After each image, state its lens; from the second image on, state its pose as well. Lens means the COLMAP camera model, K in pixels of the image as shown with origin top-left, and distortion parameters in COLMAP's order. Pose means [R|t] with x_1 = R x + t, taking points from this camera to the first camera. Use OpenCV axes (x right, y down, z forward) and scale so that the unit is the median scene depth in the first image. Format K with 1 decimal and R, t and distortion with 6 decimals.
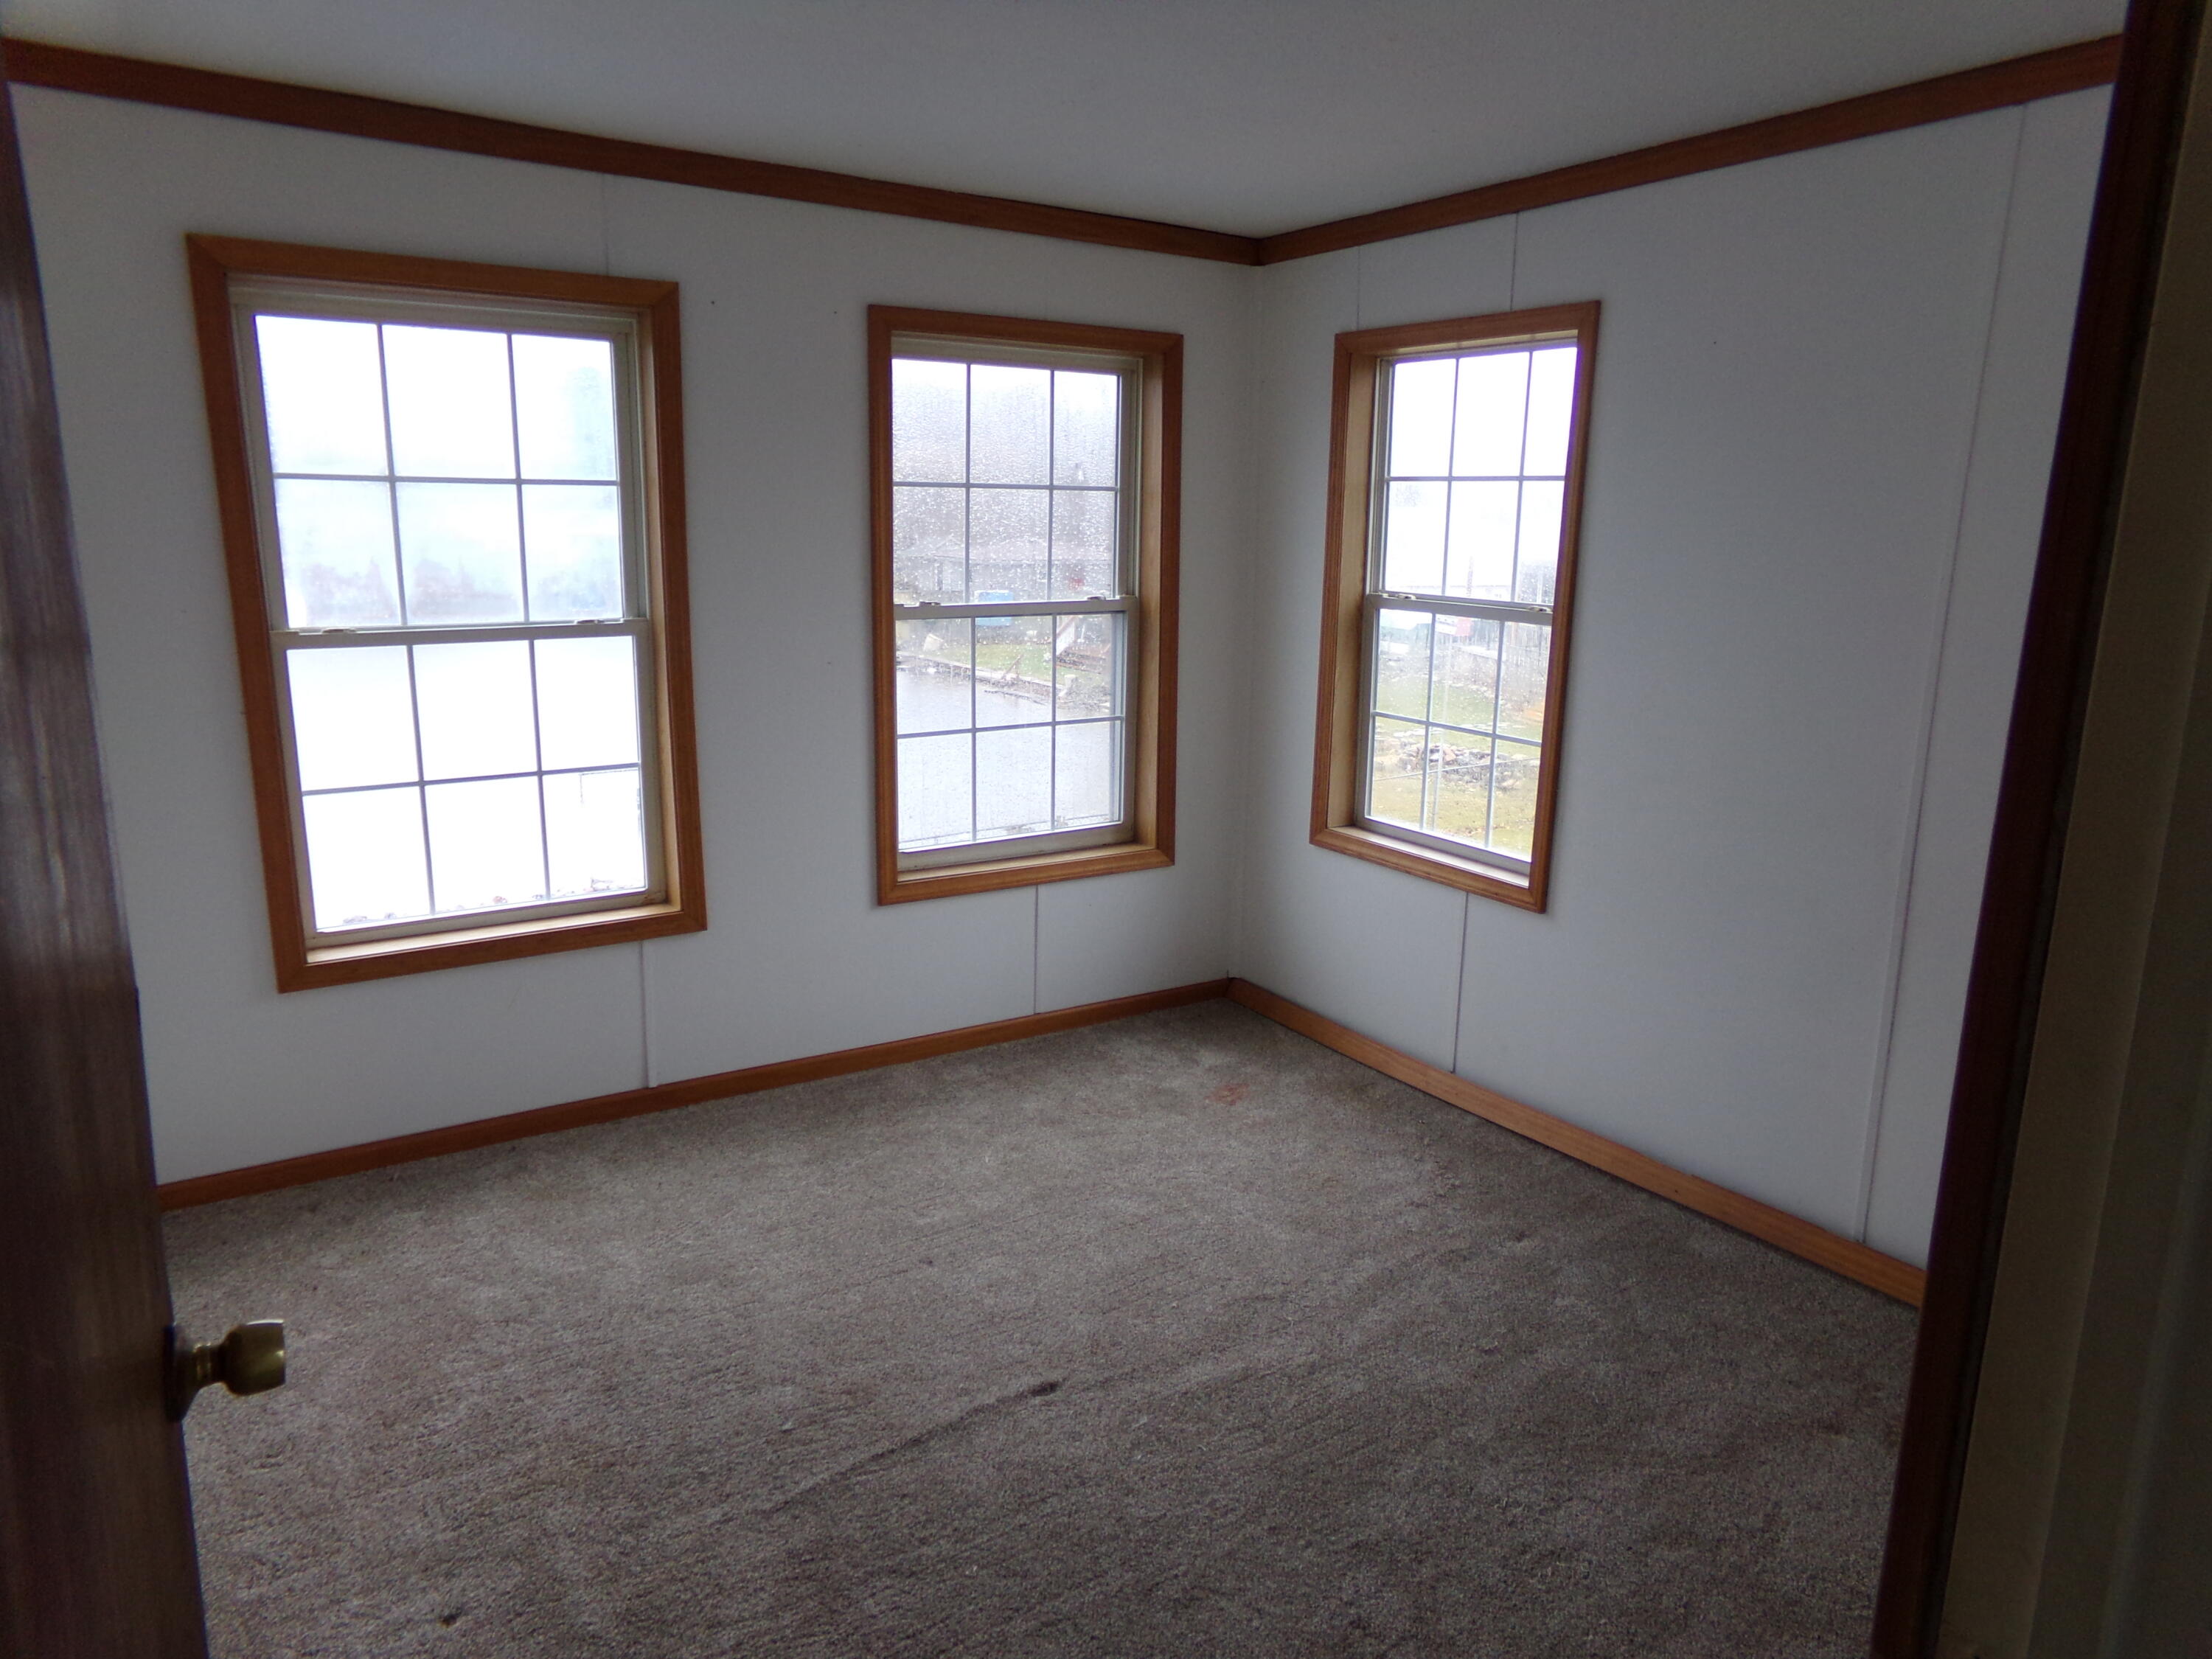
lens RADIAL K [[1495.6, 0, 1106.0], [0, 1495.6, 829.5], [0, 0, 1]] dist [-0.000692, 0.003061]
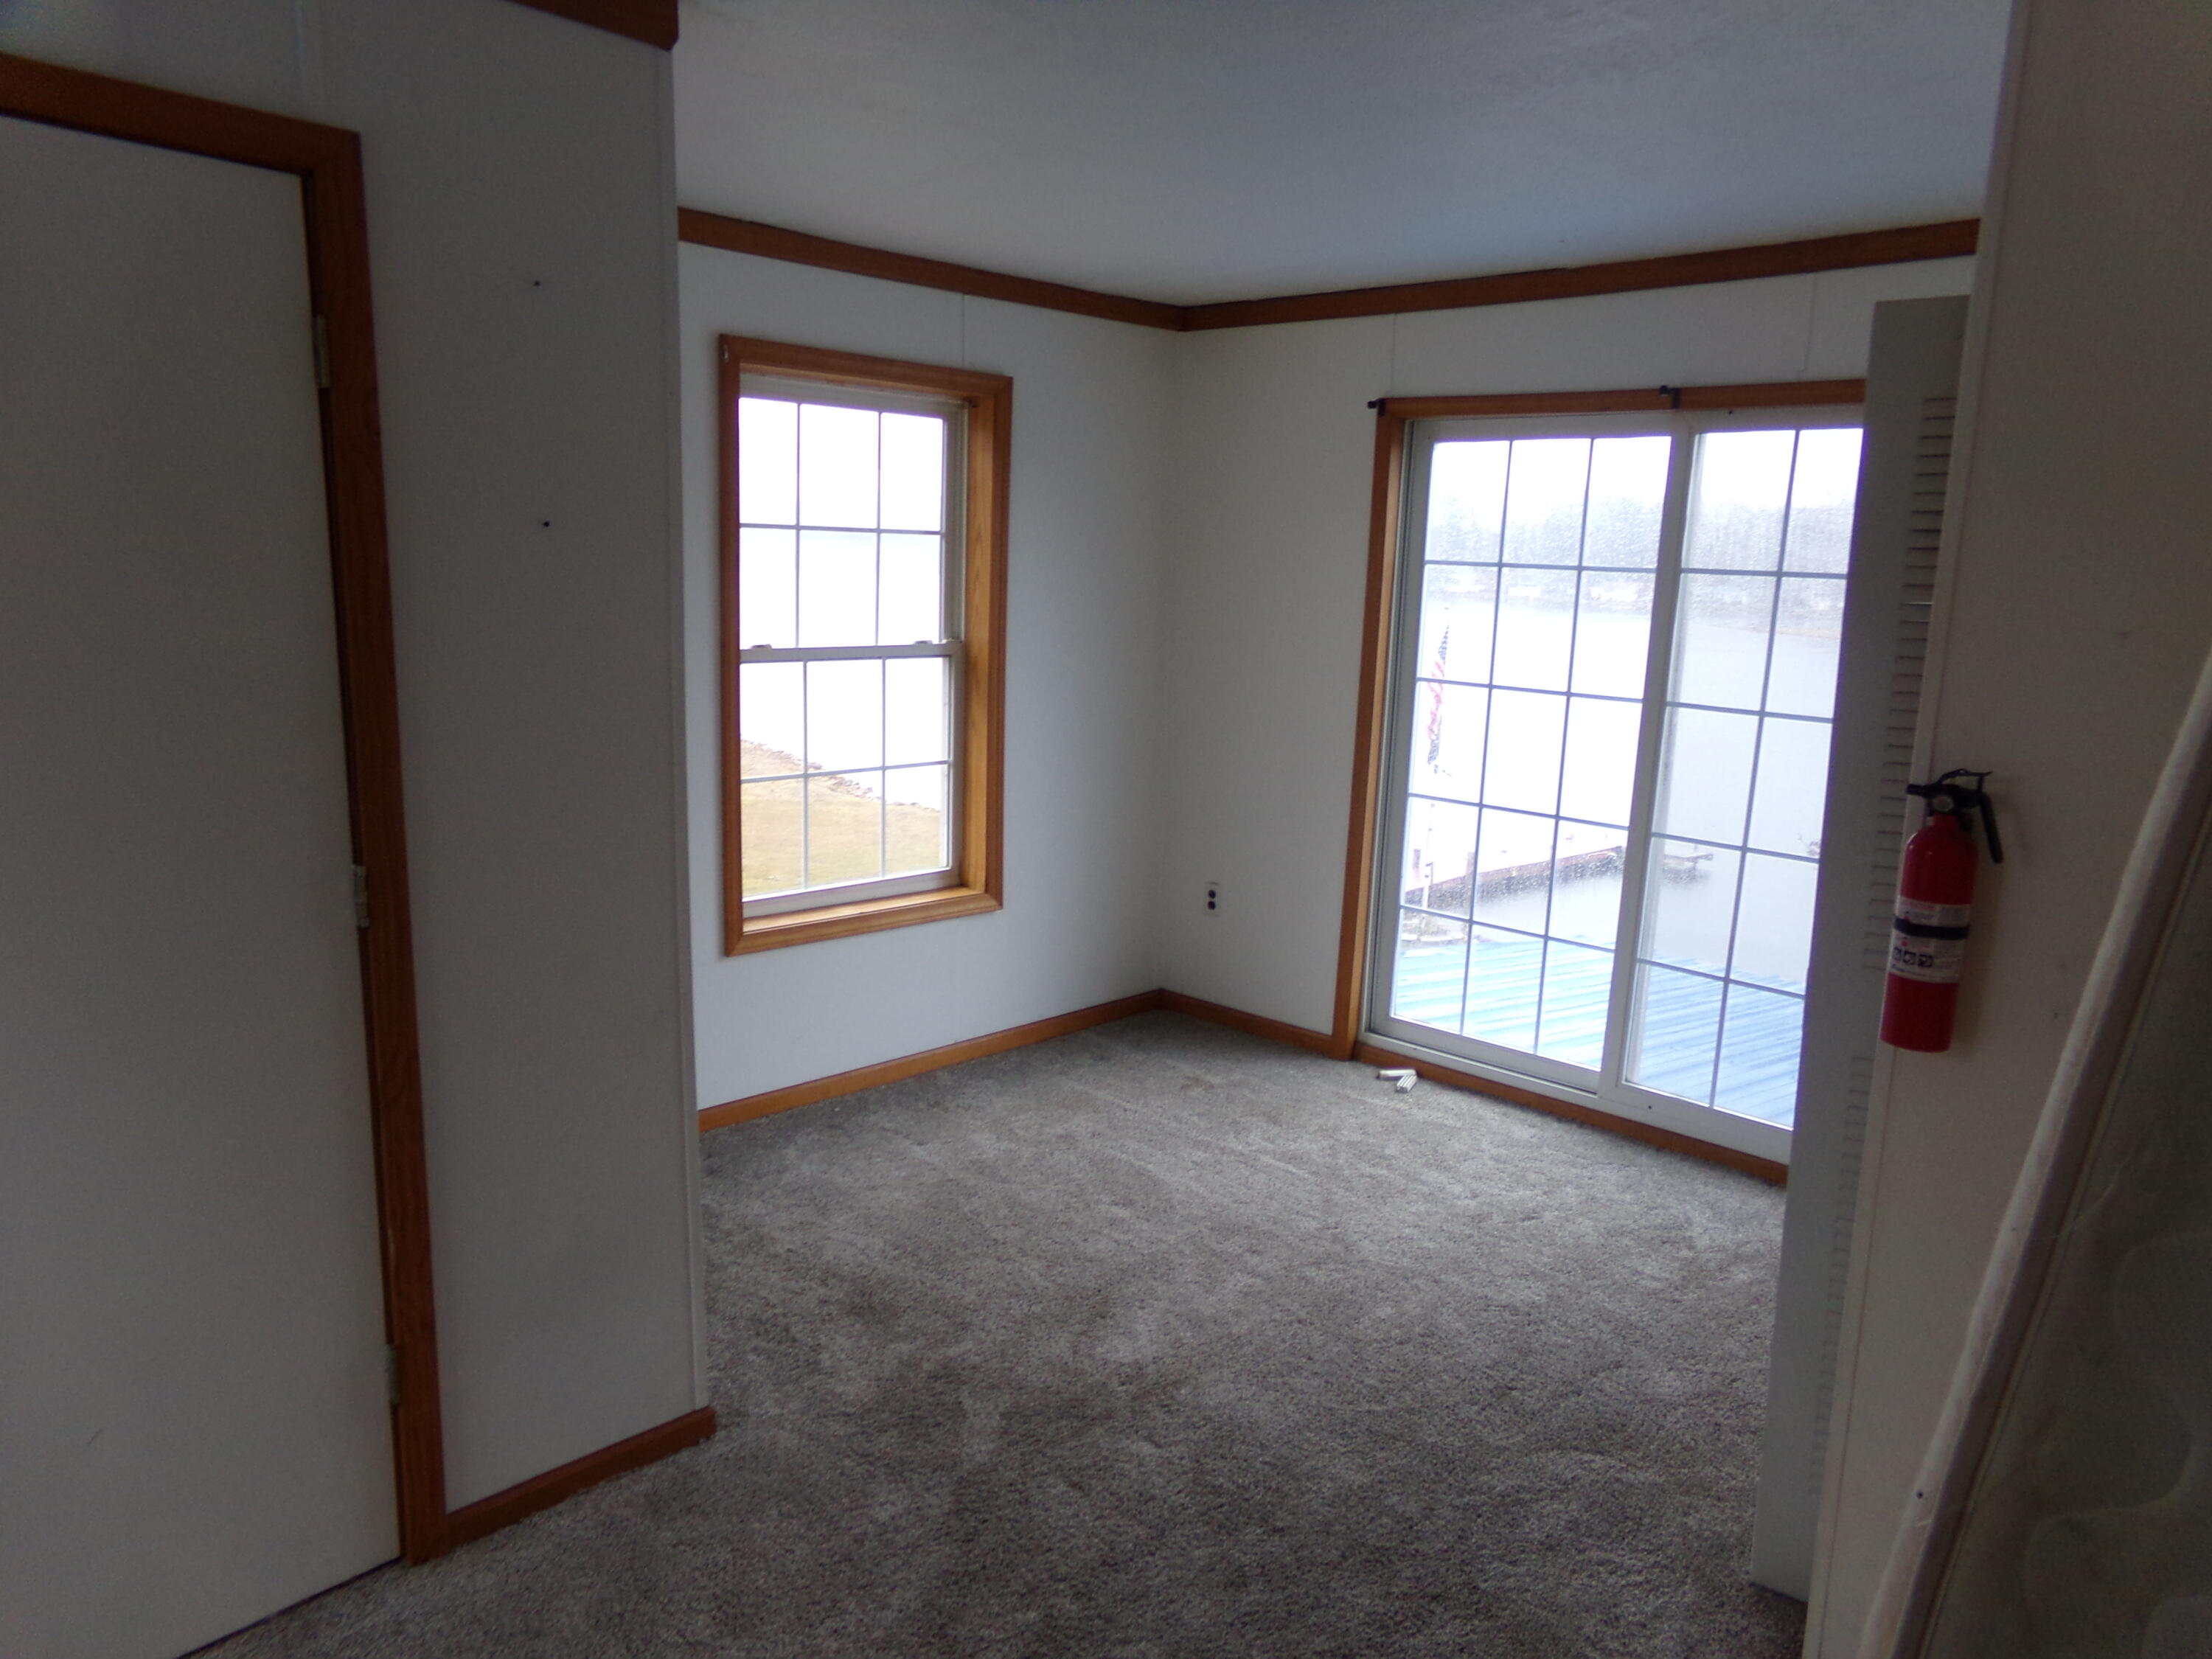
lens RADIAL K [[1596.4, 0, 1106.0], [0, 1596.4, 829.5], [0, 0, 1]] dist [0.063168, -0.000169]
pose [[0.981352, -0.025983, 0.190455, -0.112373], [0.033533, 0.998770, -0.036524, 0.016070], [-0.189272, 0.042230, 0.981016, -0.074818]]
